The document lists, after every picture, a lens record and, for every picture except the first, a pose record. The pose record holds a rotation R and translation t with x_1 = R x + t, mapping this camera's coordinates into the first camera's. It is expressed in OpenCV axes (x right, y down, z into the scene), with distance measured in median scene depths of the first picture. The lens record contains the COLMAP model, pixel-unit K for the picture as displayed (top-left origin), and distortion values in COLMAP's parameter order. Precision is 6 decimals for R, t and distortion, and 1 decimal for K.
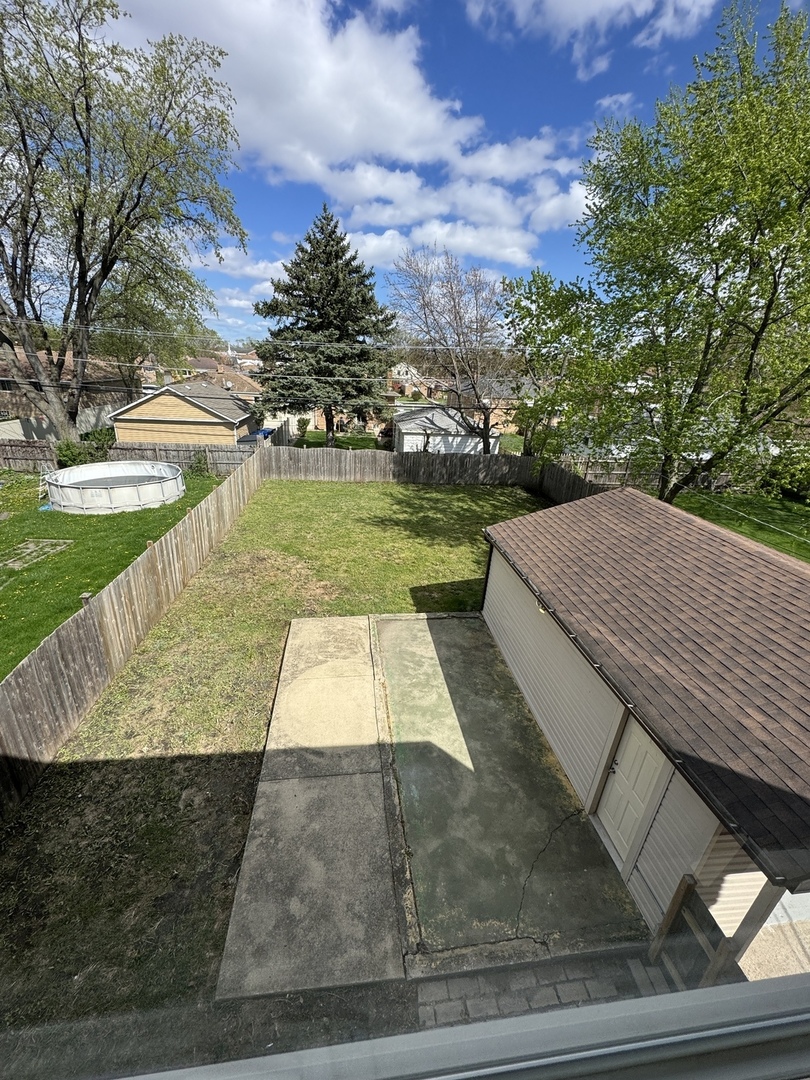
lens RADIAL K [[433.2, 0, 403.1], [0, 433.2, 543.1], [0, 0, 1]] dist [-0.000249, 0.000084]
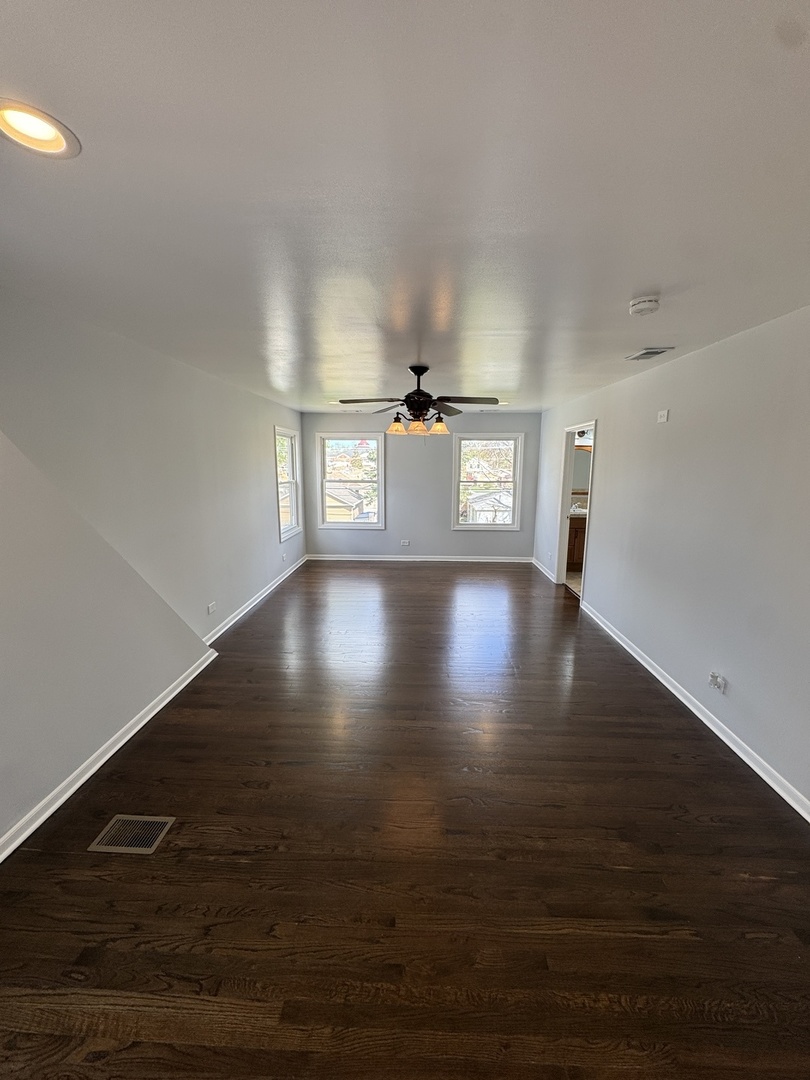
lens RADIAL K [[433.2, 0, 402.9], [0, 433.2, 537.9], [0, 0, 1]] dist [-0.000249, 0.000084]
pose [[0.985599, -0.018327, -0.168103, -0.000003], [-0.017779, 0.977368, -0.210798, 0.098798], [0.168162, 0.210751, 0.962967, -0.251868]]
